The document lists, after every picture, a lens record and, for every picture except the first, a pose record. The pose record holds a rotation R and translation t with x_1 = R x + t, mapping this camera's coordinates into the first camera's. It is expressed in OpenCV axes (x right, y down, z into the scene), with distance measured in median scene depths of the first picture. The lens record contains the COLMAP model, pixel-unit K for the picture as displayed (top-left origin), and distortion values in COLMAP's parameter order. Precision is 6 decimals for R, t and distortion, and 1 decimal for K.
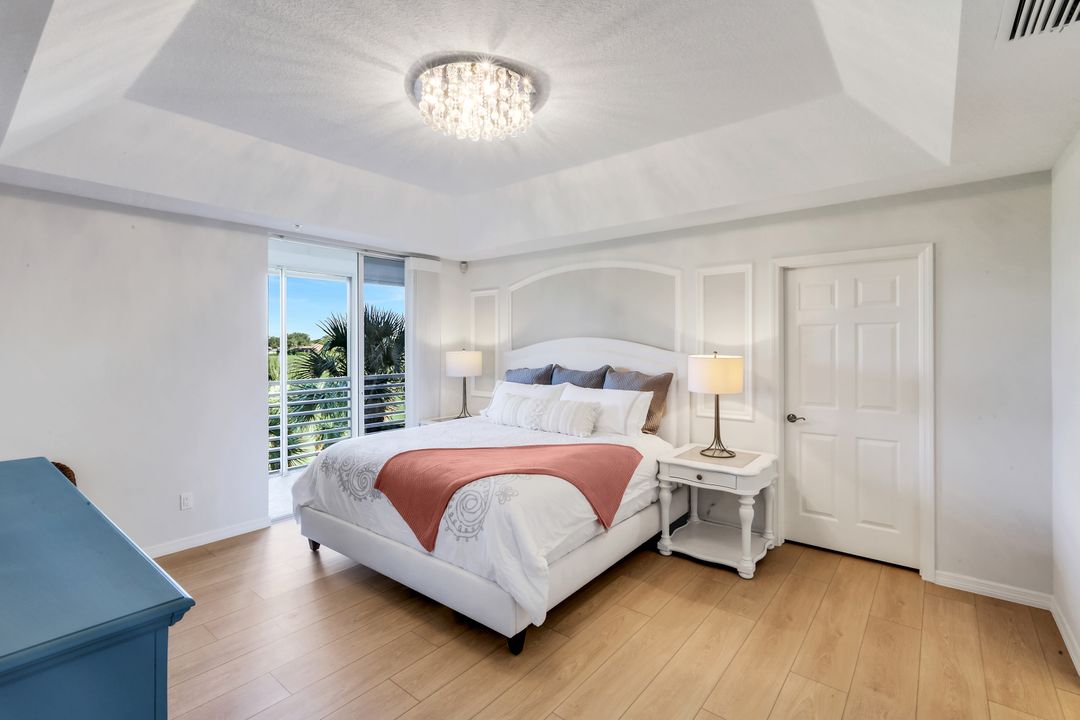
lens RADIAL K [[447.8, 0, 540.5], [0, 447.8, 339.9], [0, 0, 1]] dist [-0.000762, 0.000003]
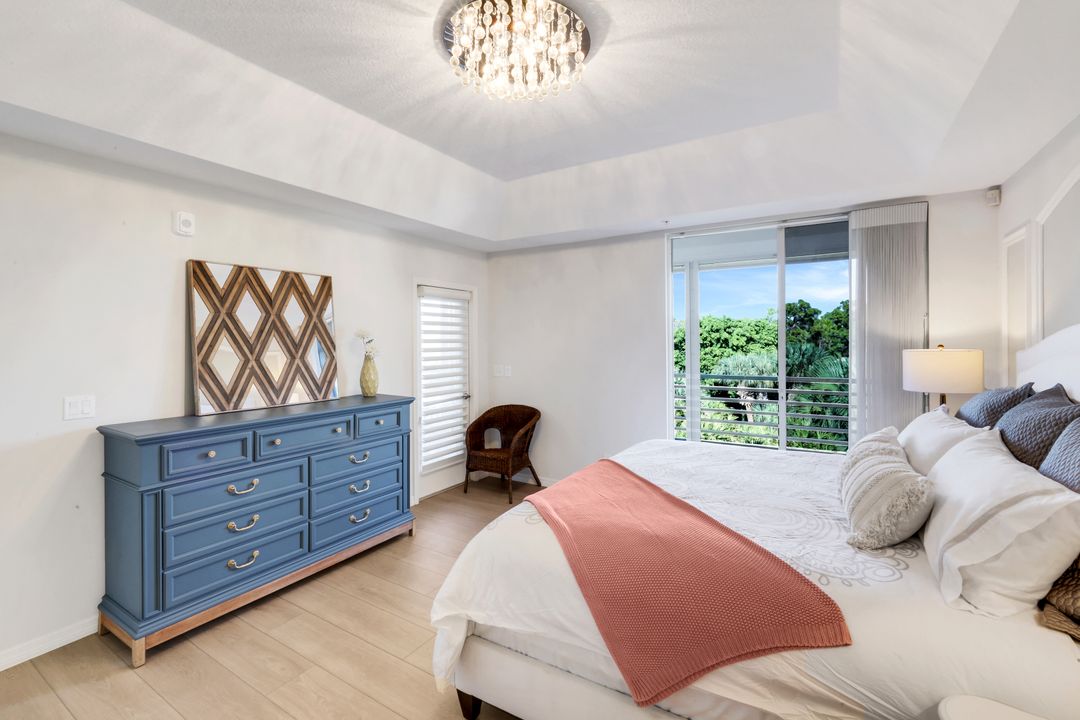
lens RADIAL K [[447.8, 0, 540.5], [0, 447.8, 339.9], [0, 0, 1]] dist [-0.000762, 0.000003]
pose [[0.164882, 0.003016, -0.986309, 0.334008], [0.007141, 0.999965, 0.004252, 0.007928], [0.986288, -0.007744, 0.164854, 0.424615]]
